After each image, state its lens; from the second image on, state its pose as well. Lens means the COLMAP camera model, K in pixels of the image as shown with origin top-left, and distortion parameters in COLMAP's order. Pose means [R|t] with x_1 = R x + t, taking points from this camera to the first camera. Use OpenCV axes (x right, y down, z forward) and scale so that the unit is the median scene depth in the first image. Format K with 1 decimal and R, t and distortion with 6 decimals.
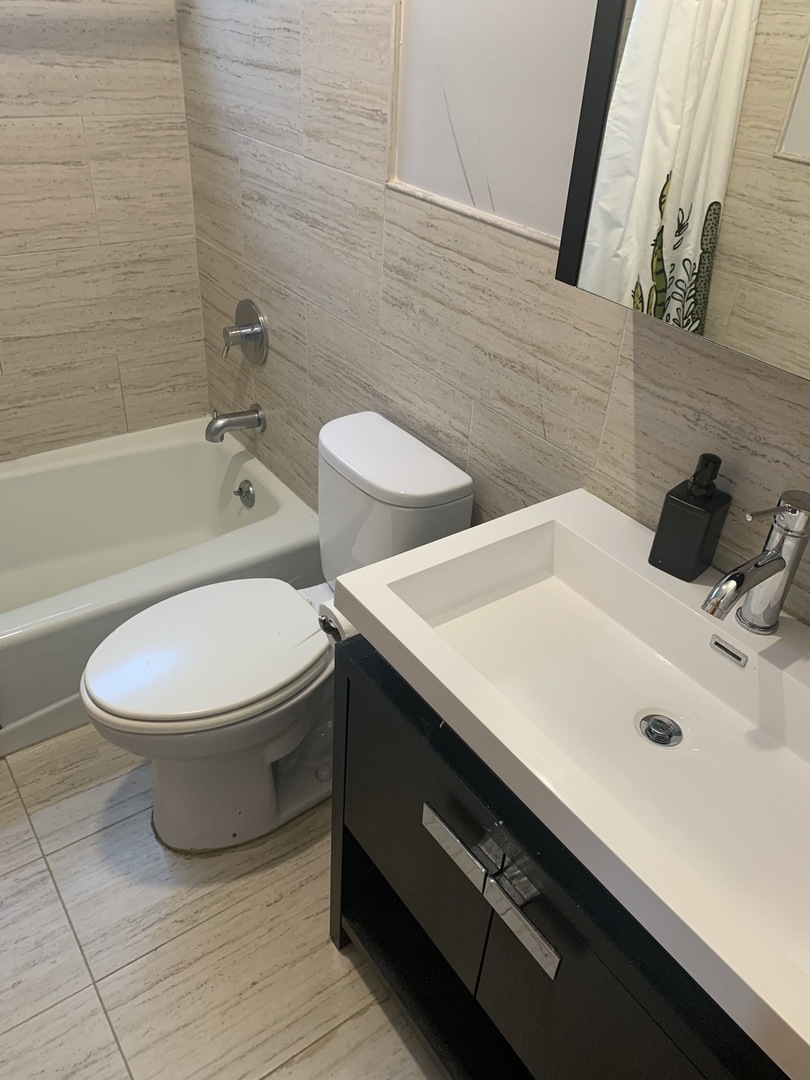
lens RADIAL K [[819.0, 0, 407.4], [0, 819.0, 536.7], [0, 0, 1]] dist [0.041112, -0.044712]
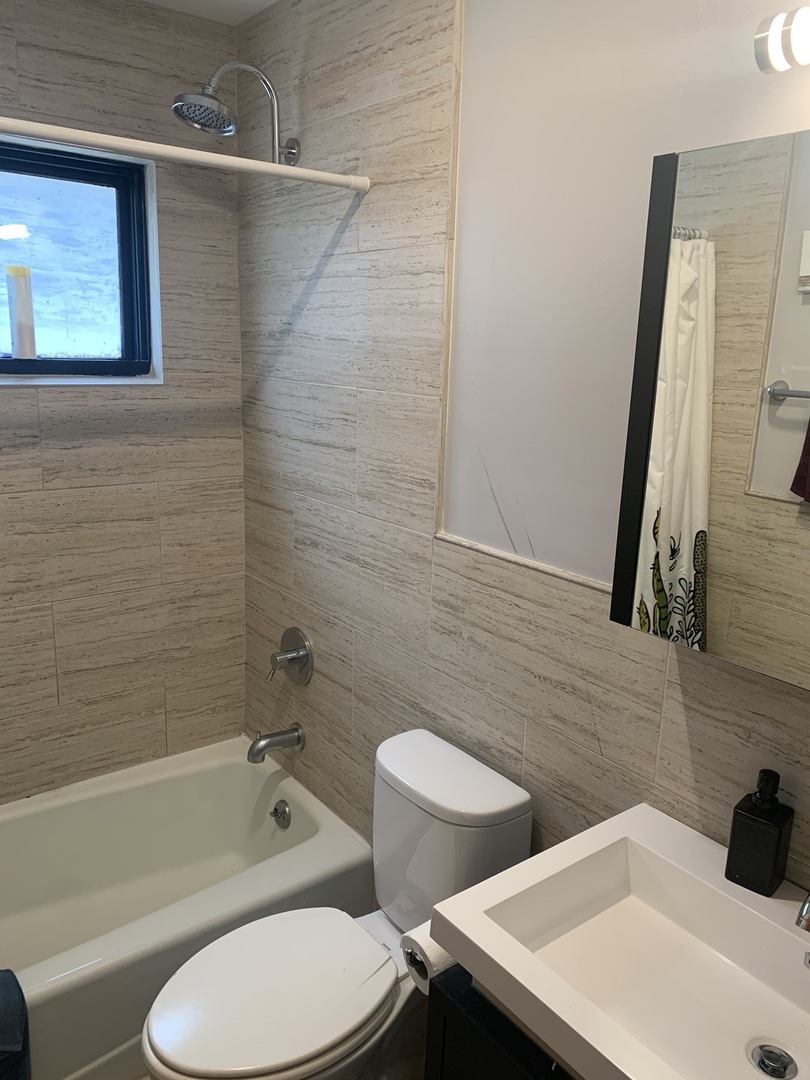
lens RADIAL K [[819.0, 0, 414.2], [0, 819.0, 541.5], [0, 0, 1]] dist [0.041112, -0.044712]
pose [[0.999223, -0.029679, 0.025947, -0.068143], [0.036876, 0.936382, -0.349041, -0.009930], [-0.013937, 0.349726, 0.936748, -0.073201]]
